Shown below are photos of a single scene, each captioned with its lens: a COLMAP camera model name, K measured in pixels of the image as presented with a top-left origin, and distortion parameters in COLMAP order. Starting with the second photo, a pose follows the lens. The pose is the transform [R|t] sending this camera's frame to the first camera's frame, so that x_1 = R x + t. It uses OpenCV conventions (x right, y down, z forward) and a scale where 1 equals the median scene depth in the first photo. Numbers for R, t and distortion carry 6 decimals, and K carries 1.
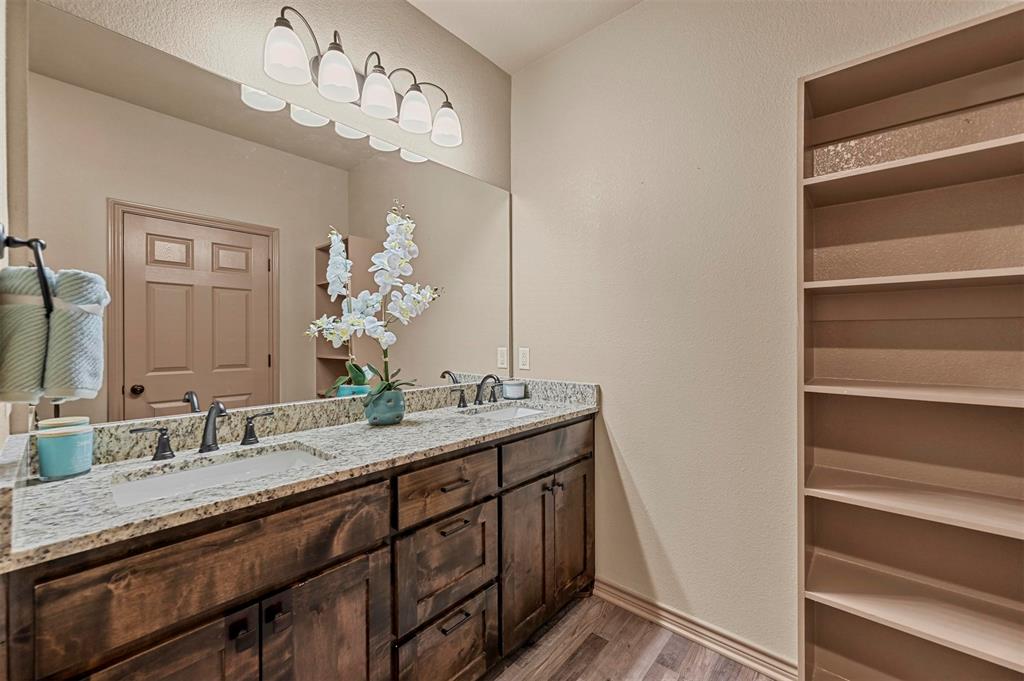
lens RADIAL K [[407.4, 0, 526.9], [0, 407.4, 335.4], [0, 0, 1]] dist [-0.000065, -0.000029]
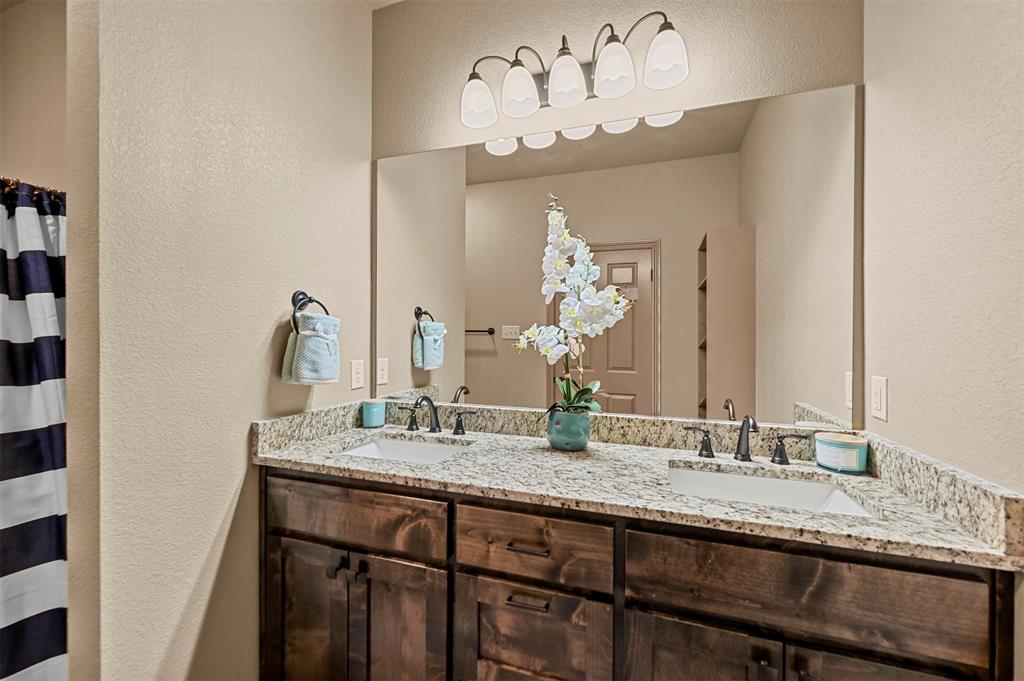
lens RADIAL K [[407.4, 0, 540.1], [0, 407.4, 340.8], [0, 0, 1]] dist [-0.000065, -0.000029]
pose [[0.364511, 0.008842, -0.931157, 0.553529], [-0.000667, 0.999957, 0.009235, -0.030676], [0.931199, -0.002745, 0.364501, 0.755555]]
